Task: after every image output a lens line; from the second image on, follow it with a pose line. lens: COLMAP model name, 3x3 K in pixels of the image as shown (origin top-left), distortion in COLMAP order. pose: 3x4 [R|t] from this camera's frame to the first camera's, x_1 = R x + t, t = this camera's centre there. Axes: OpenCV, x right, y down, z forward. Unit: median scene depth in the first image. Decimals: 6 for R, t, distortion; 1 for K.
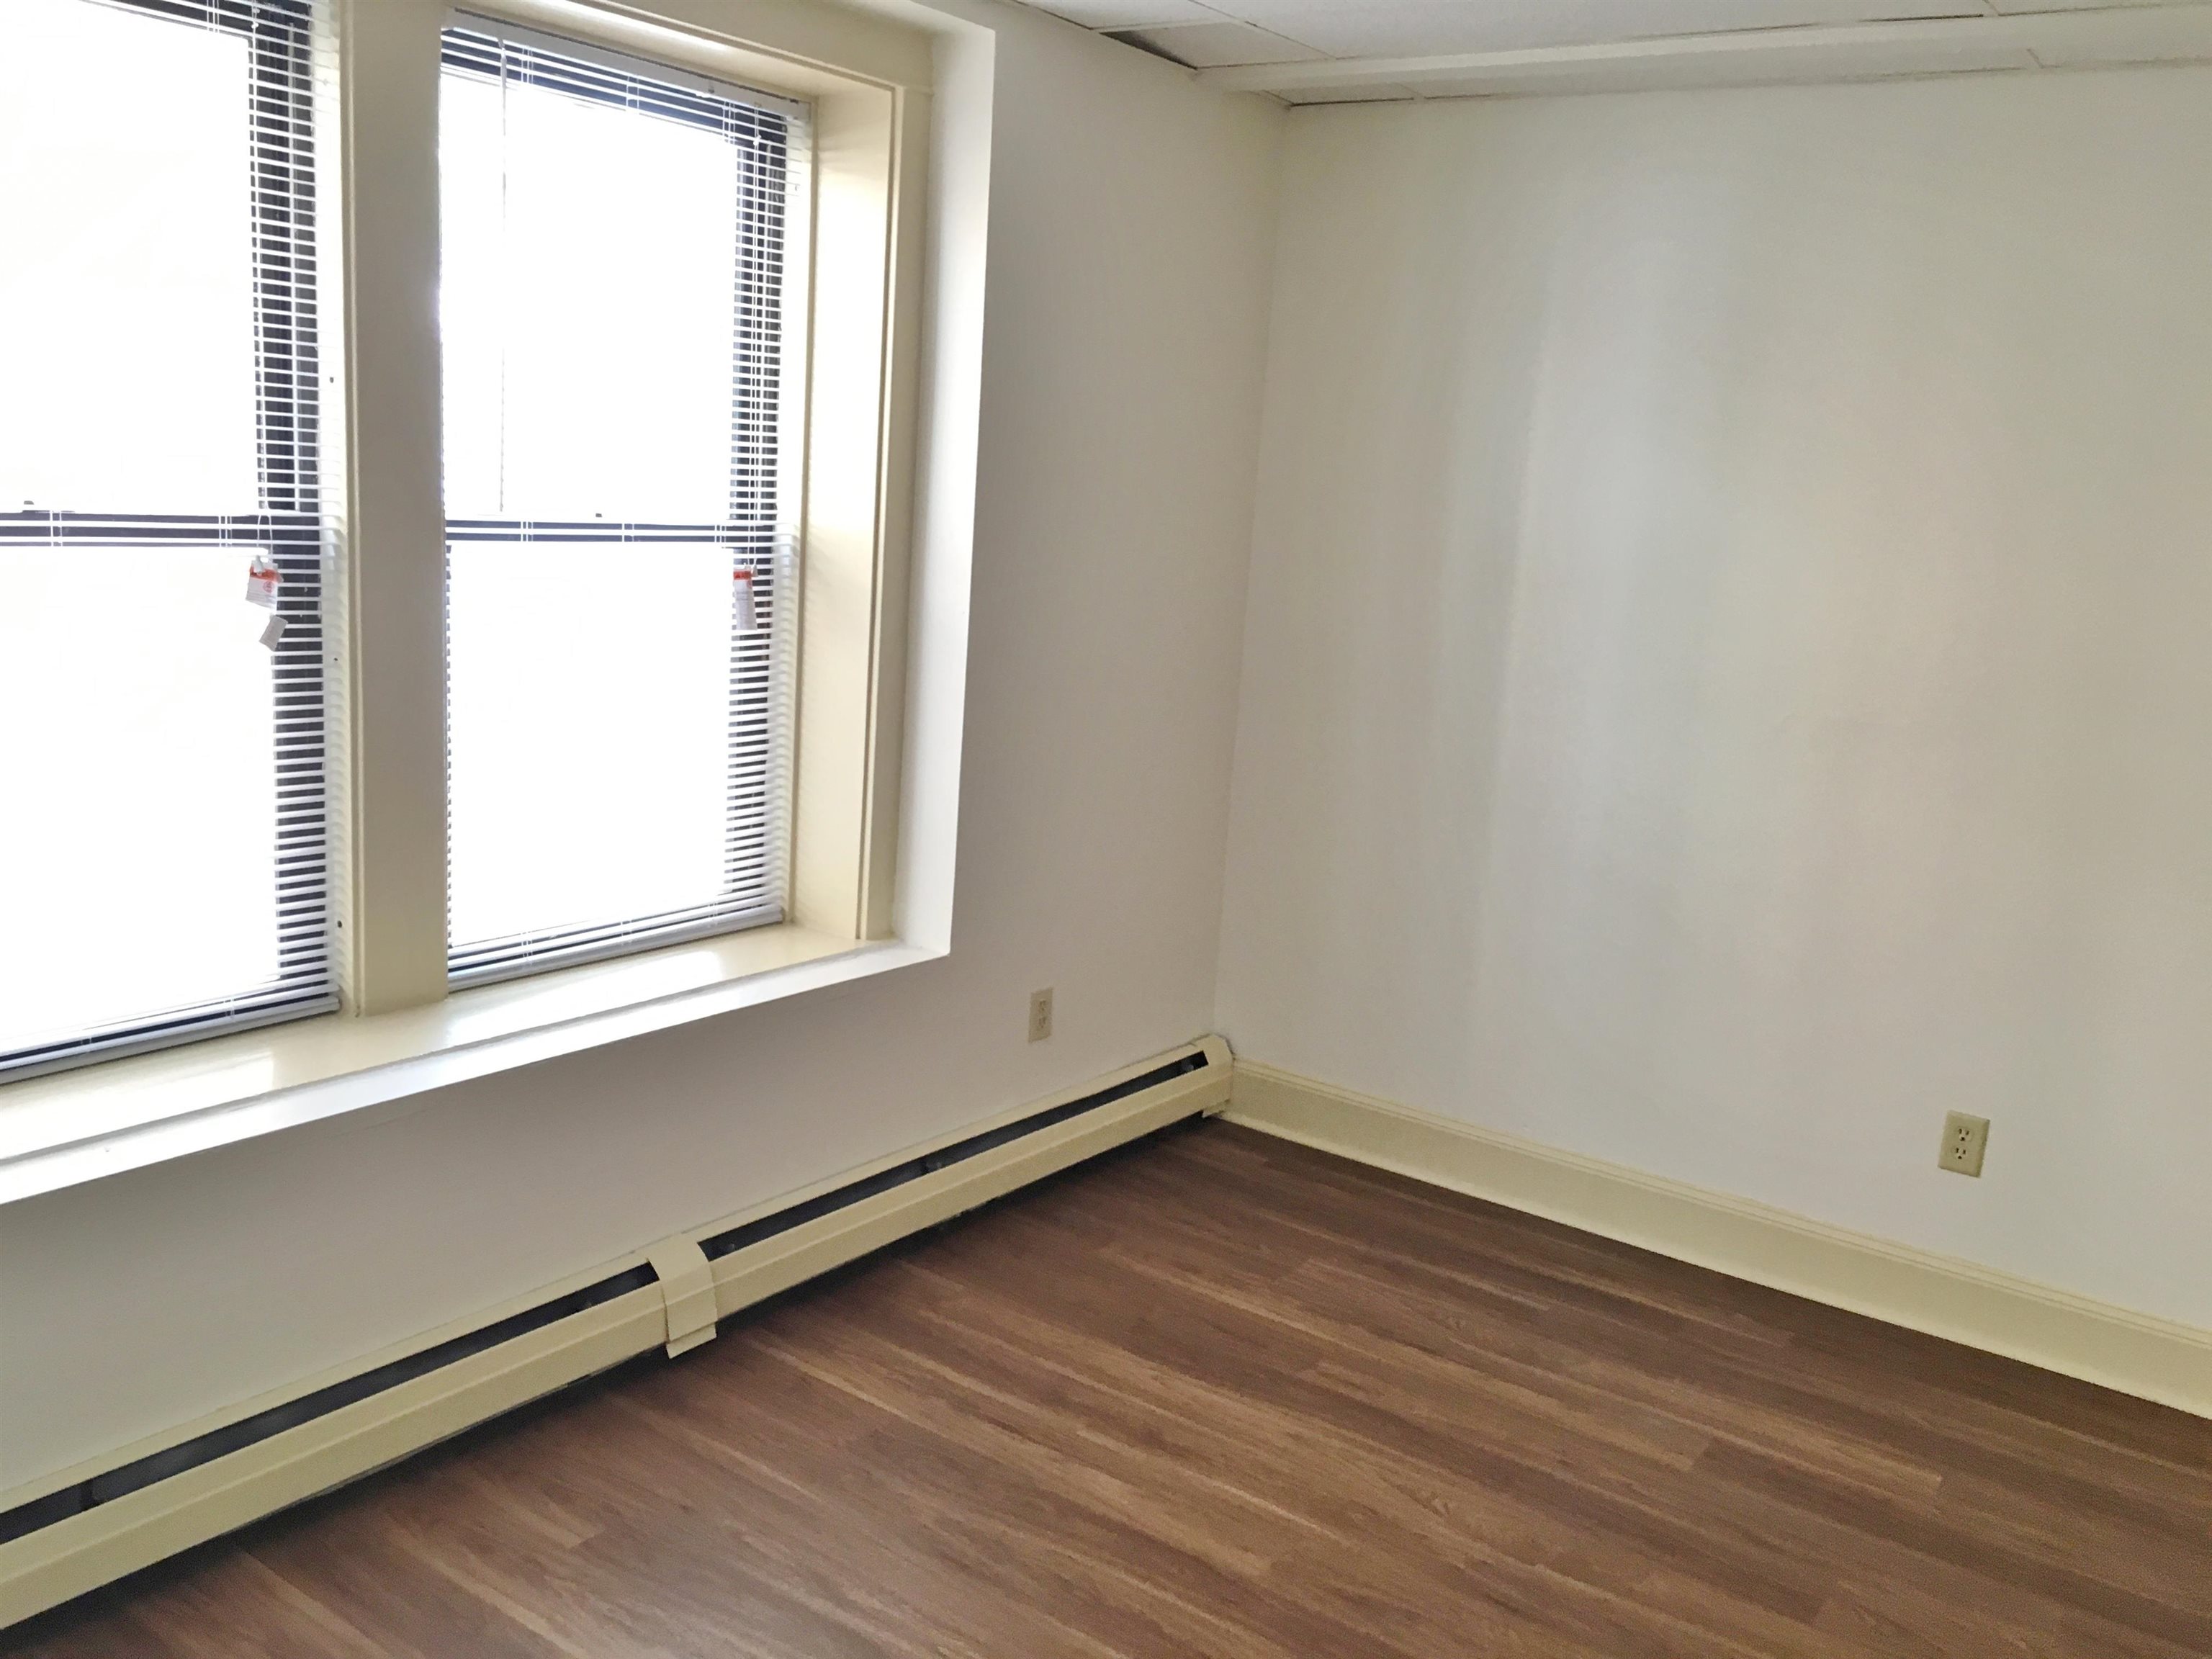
lens RADIAL K [[1889.0, 0, 1110.6], [0, 1889.0, 829.3], [0, 0, 1]] dist [0.087106, -0.118717]
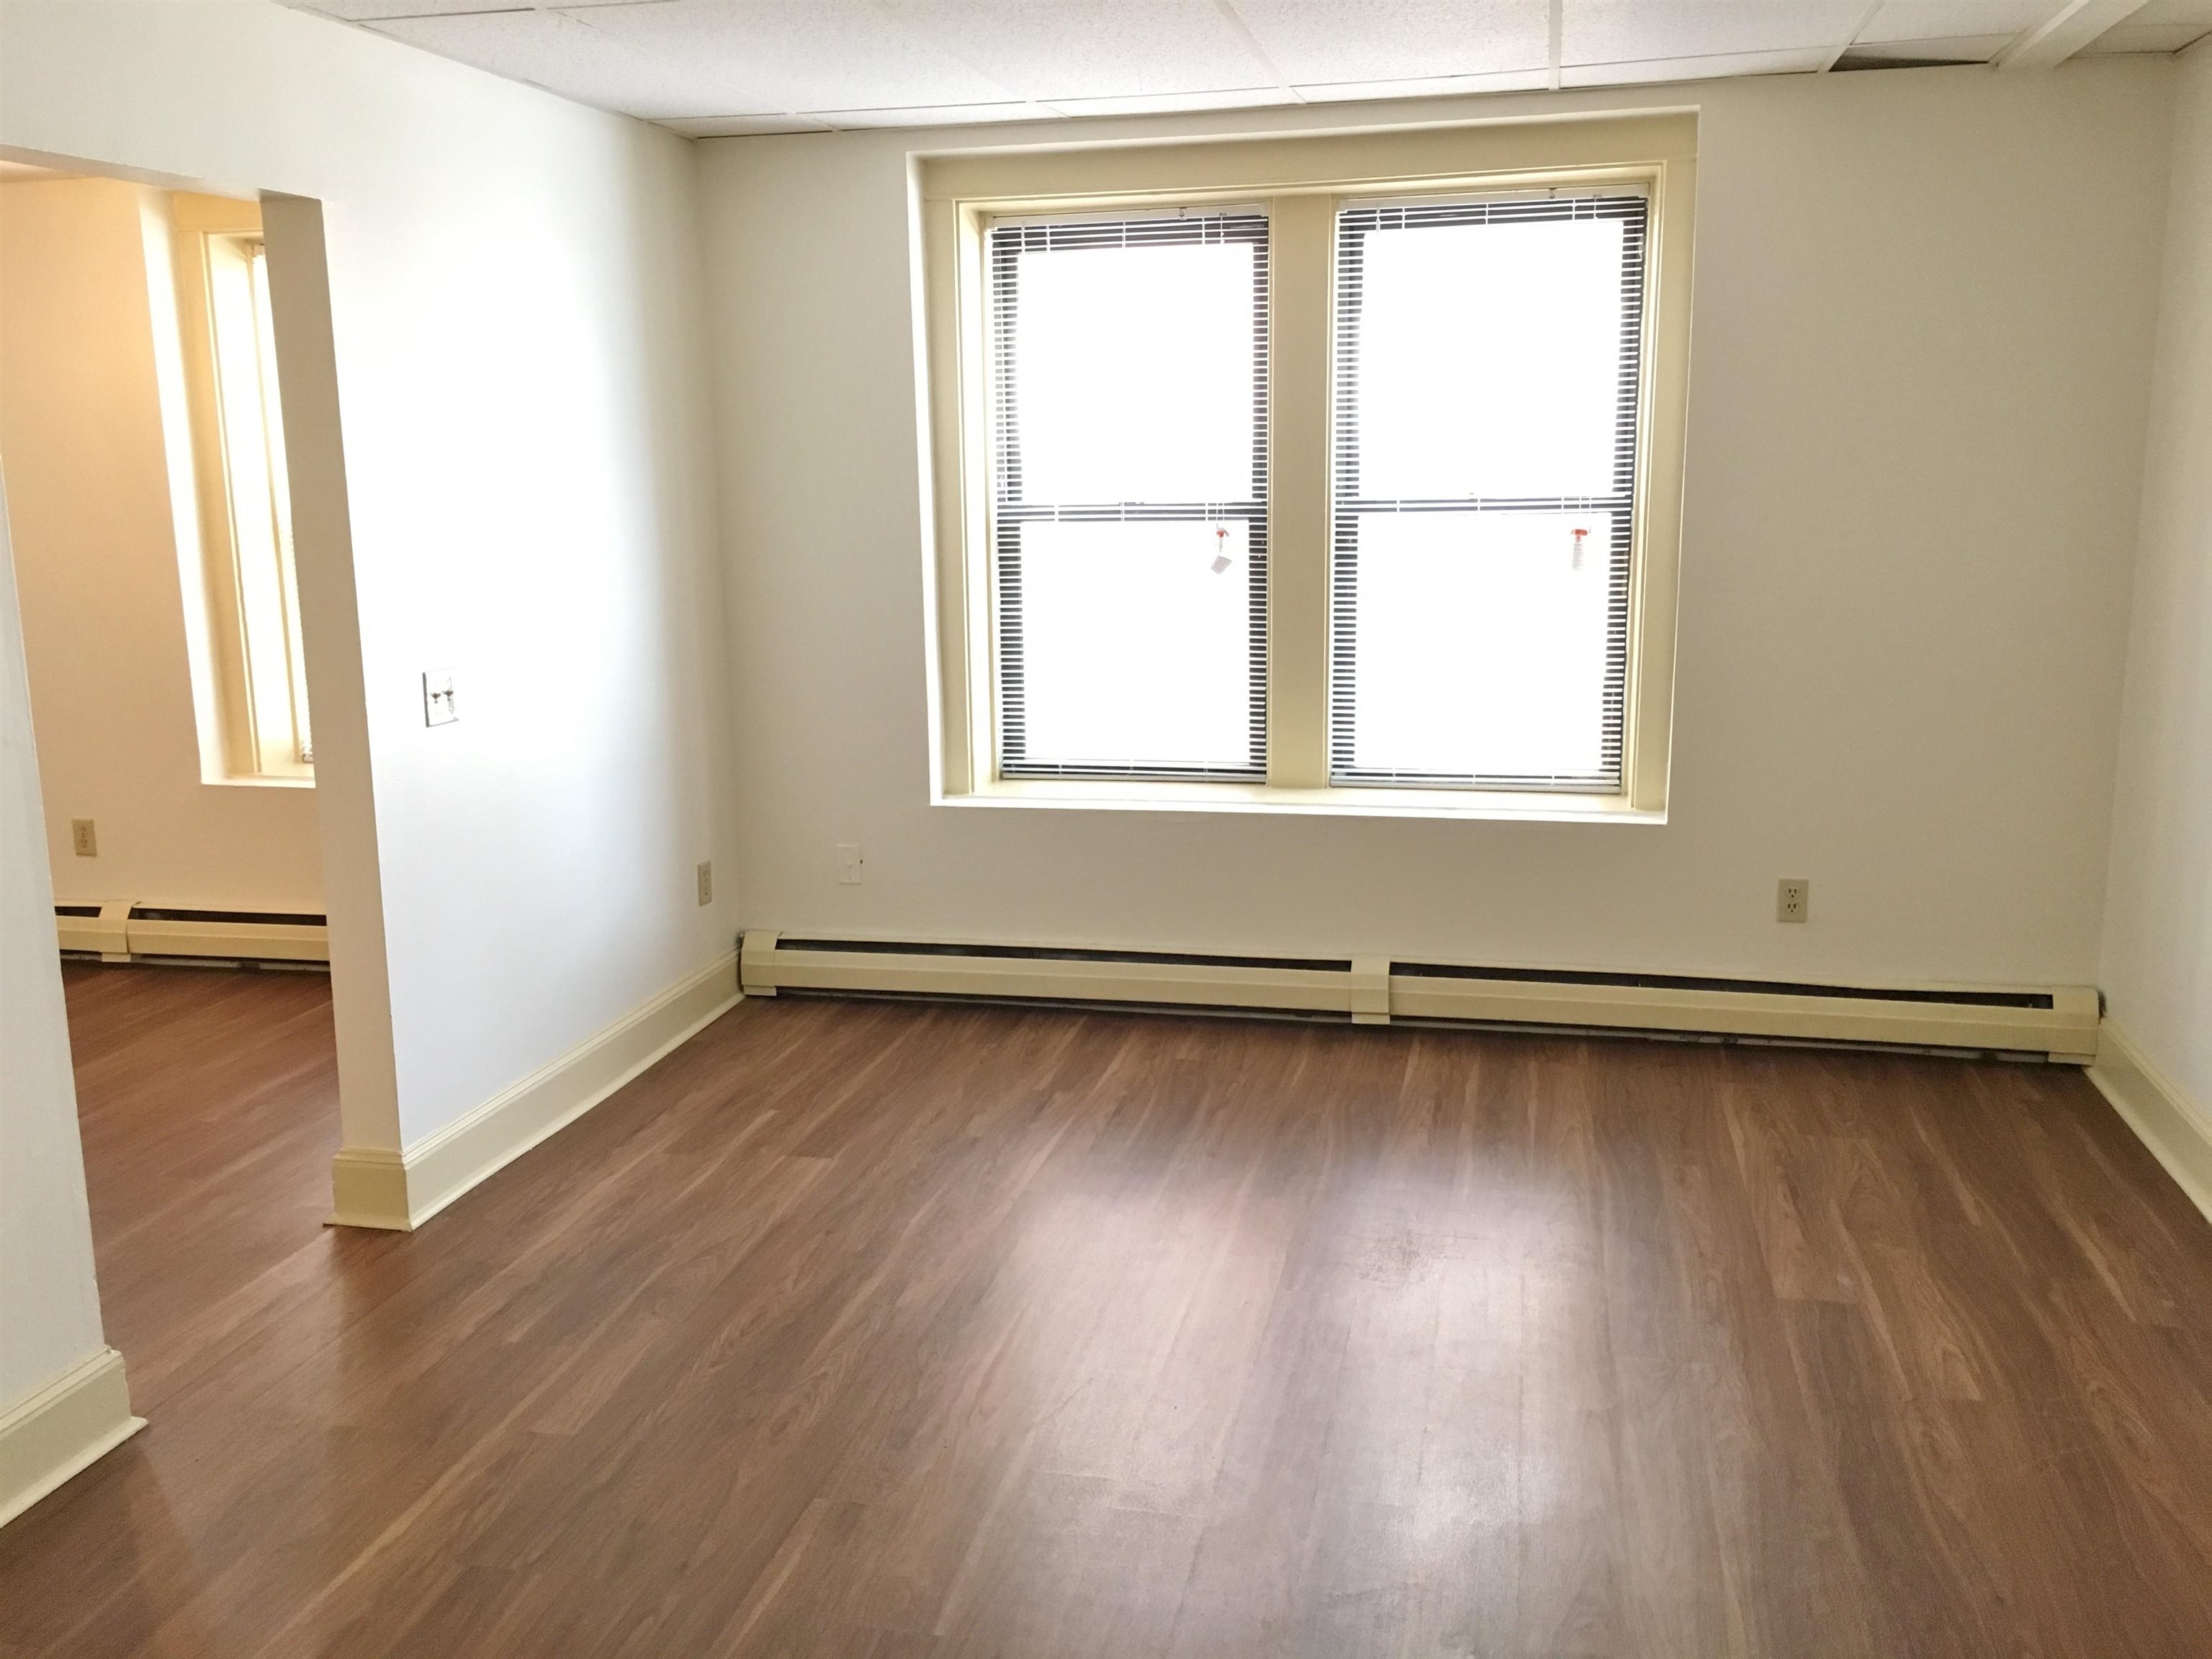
lens RADIAL K [[1889.0, 0, 1110.6], [0, 1889.0, 829.3], [0, 0, 1]] dist [0.087106, -0.118717]
pose [[0.388582, 0.108383, -0.915018, 1.071556], [-0.133936, 0.989155, 0.060286, 0.048193], [0.911628, 0.099128, 0.398884, 0.166548]]
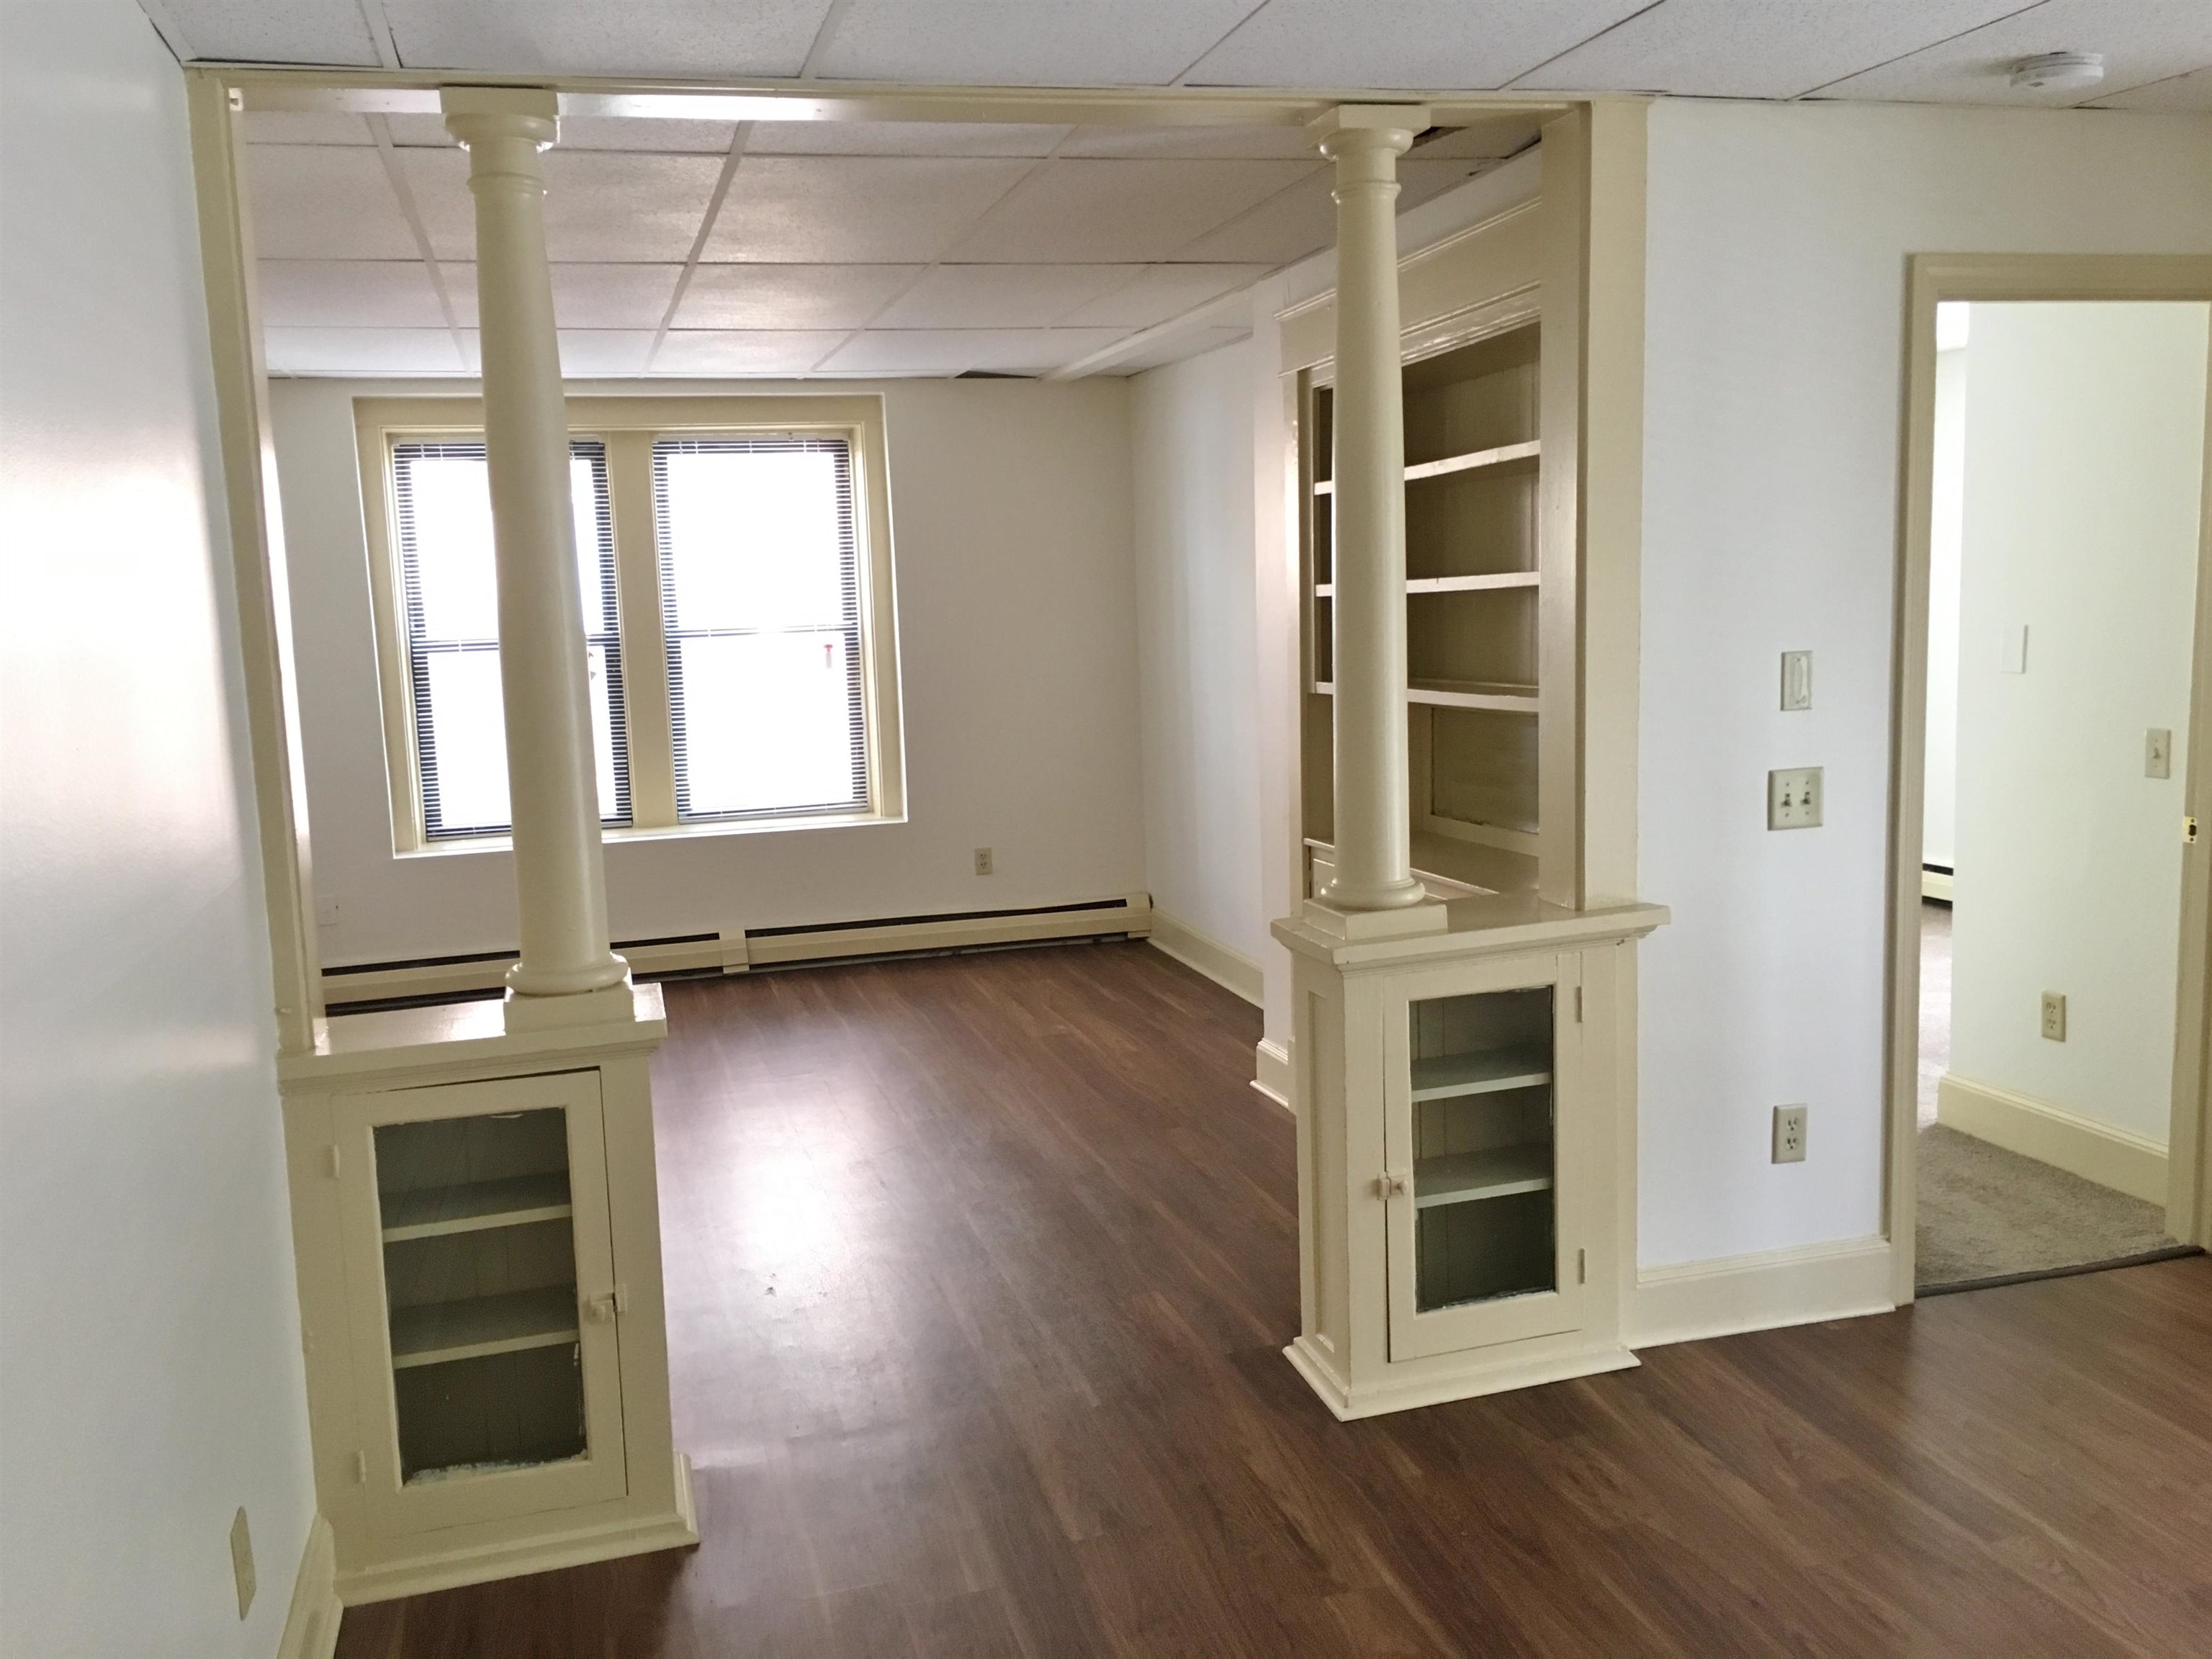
lens RADIAL K [[1889.0, 0, 1110.6], [0, 1889.0, 829.3], [0, 0, 1]] dist [0.087106, -0.118717]
pose [[0.783649, -0.014919, -0.621025, 1.551983], [-0.028715, 0.997773, -0.060204, 0.217549], [0.620540, 0.065011, 0.781475, -0.534910]]
